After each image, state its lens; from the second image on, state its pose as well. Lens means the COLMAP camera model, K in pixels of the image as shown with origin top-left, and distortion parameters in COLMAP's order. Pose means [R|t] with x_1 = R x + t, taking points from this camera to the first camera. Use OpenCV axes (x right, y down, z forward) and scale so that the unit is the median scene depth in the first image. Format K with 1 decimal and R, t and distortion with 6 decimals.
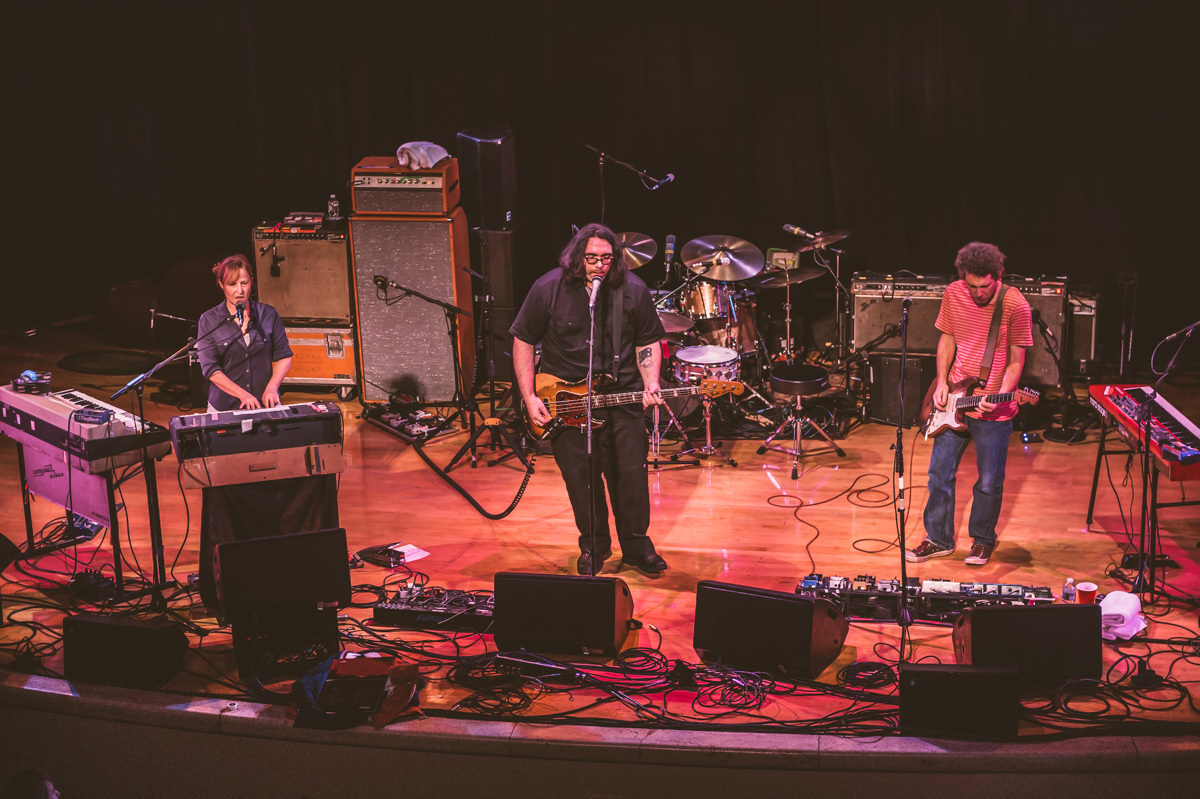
lens RADIAL K [[2254.0, 0, 600.0], [0, 2254.0, 399.5], [0, 0, 1]] dist [0.146972, -0.676786]
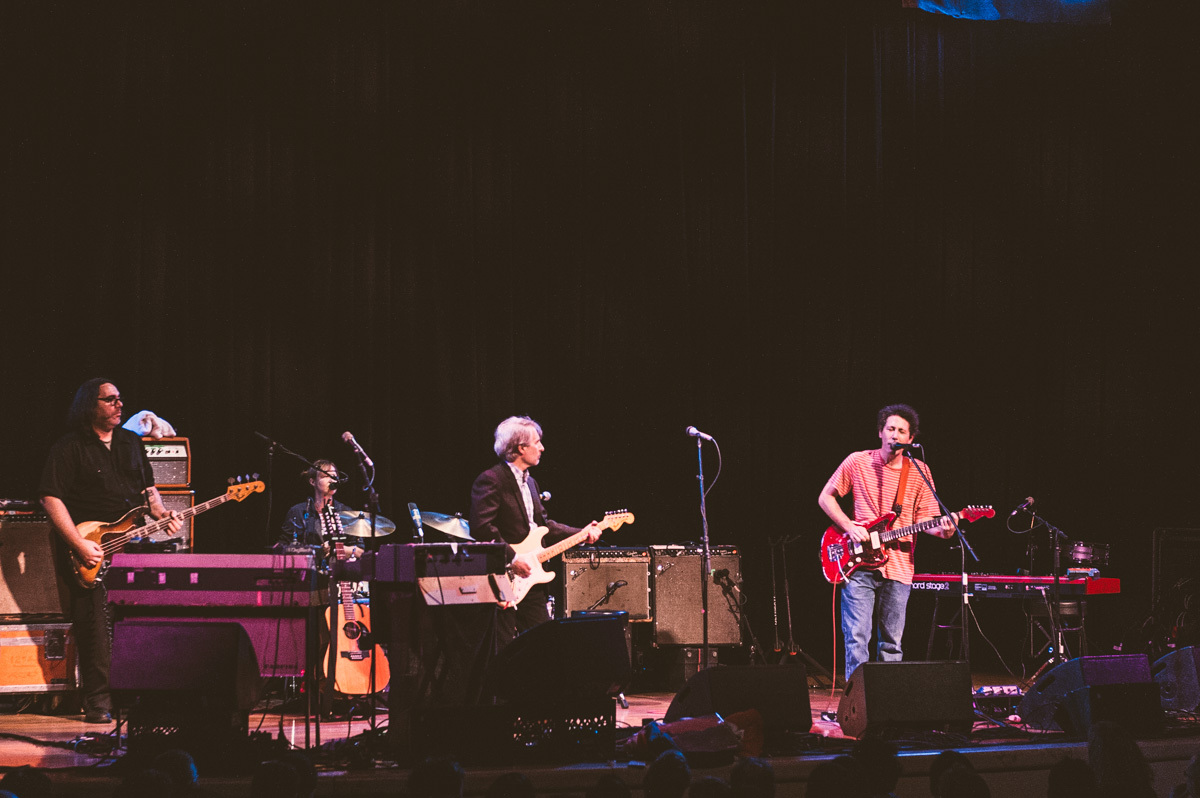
lens RADIAL K [[3469.5, 0, 600.0], [0, 3469.5, 399.0], [0, 0, 1]] dist [0.133183, -0.167263]
pose [[0.745226, 0.042629, 0.665448, -1.044165], [0.176262, 0.949865, -0.258242, 0.328967], [-0.643094, 0.309742, 0.700350, -0.130608]]
